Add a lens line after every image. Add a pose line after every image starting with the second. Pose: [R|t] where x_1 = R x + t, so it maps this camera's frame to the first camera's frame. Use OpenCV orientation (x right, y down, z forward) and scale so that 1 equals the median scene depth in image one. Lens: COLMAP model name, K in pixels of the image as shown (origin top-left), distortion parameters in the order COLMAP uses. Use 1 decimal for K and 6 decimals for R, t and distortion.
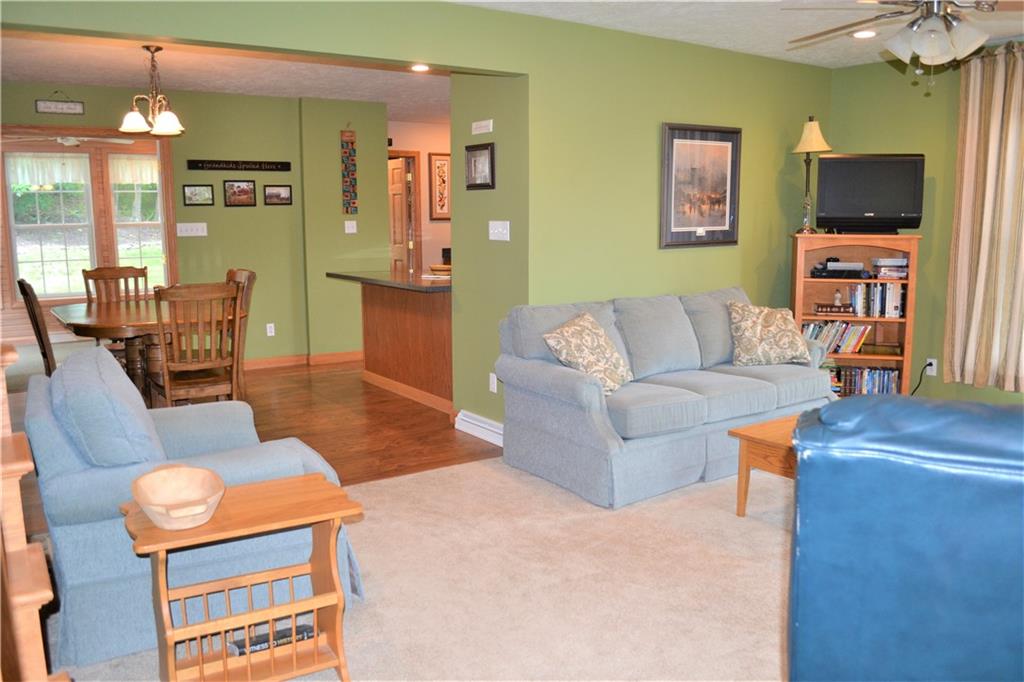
lens RADIAL K [[819.2, 0, 512.0], [0, 819.2, 347.1], [0, 0, 1]] dist [-0.079423, 0.009371]
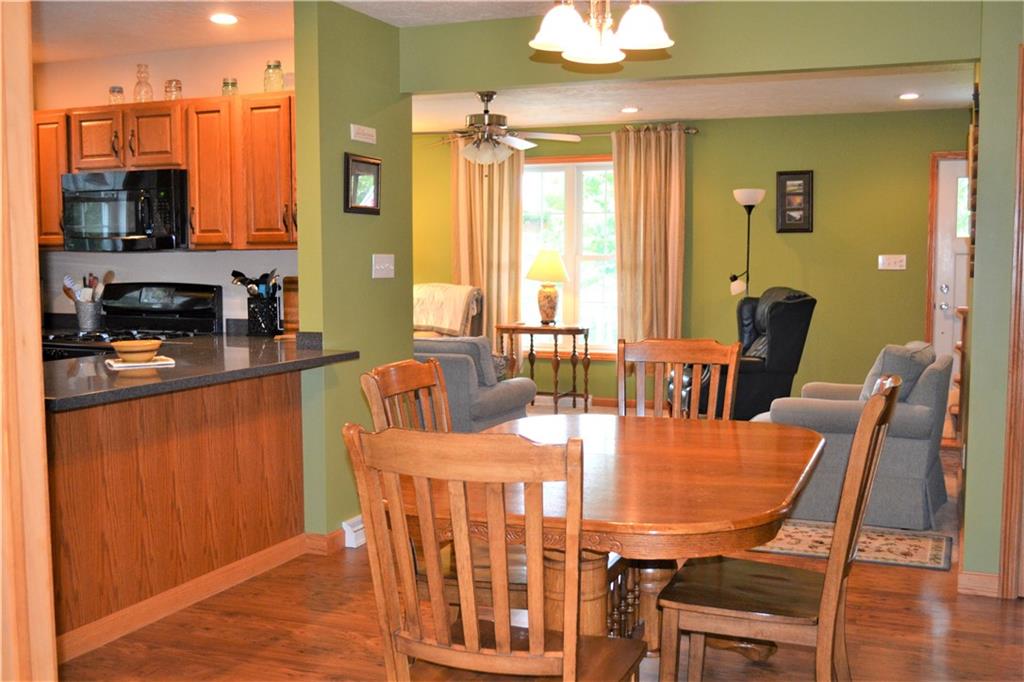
lens RADIAL K [[1086.2, 0, 512.7], [0, 1086.2, 339.5], [0, 0, 1]] dist [-0.057661, 0.000000]
pose [[-0.558617, -0.056904, 0.827471, -0.700703], [0.132986, 0.978592, 0.157074, -0.153151], [-0.818695, 0.197786, -0.539091, 1.022992]]
